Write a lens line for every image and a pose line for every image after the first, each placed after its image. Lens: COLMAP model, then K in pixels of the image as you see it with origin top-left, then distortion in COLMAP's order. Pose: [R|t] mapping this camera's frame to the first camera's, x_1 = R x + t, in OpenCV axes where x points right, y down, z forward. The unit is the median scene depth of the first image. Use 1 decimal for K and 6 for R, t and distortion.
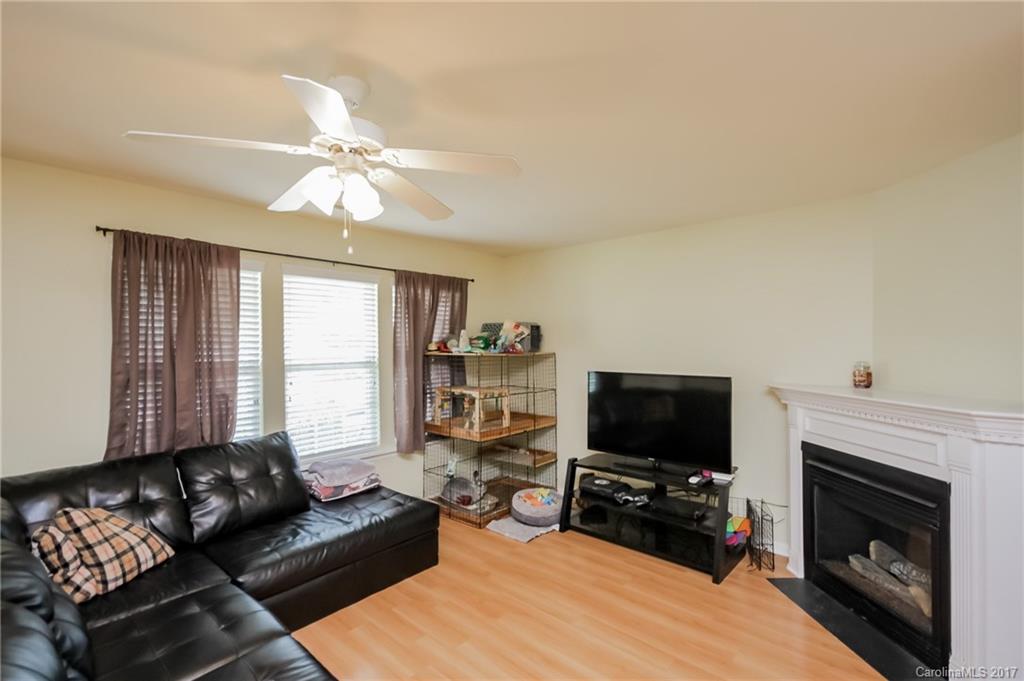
lens RADIAL K [[479.6, 0, 541.7], [0, 479.6, 345.5], [0, 0, 1]] dist [0.000105, 0.000581]
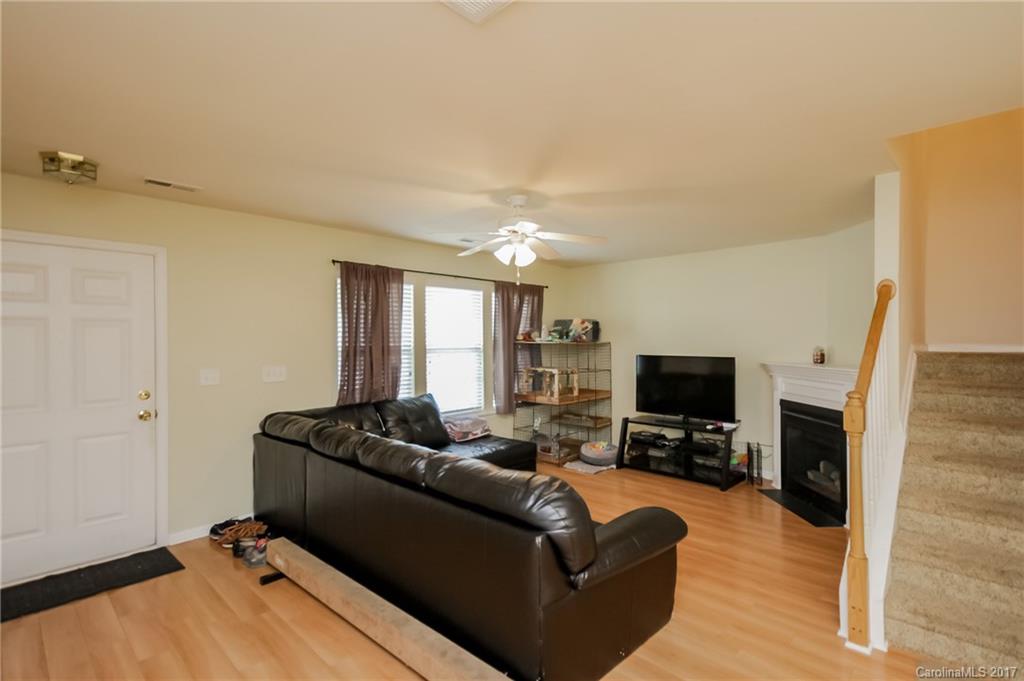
lens RADIAL K [[503.8, 0, 568.8], [0, 503.8, 338.0], [0, 0, 1]] dist [-0.000164, 0.000117]
pose [[0.999862, 0.003182, -0.016303, -0.076158], [-0.003278, 0.999977, -0.005877, 0.014161], [0.016284, 0.005929, 0.999850, -0.462982]]
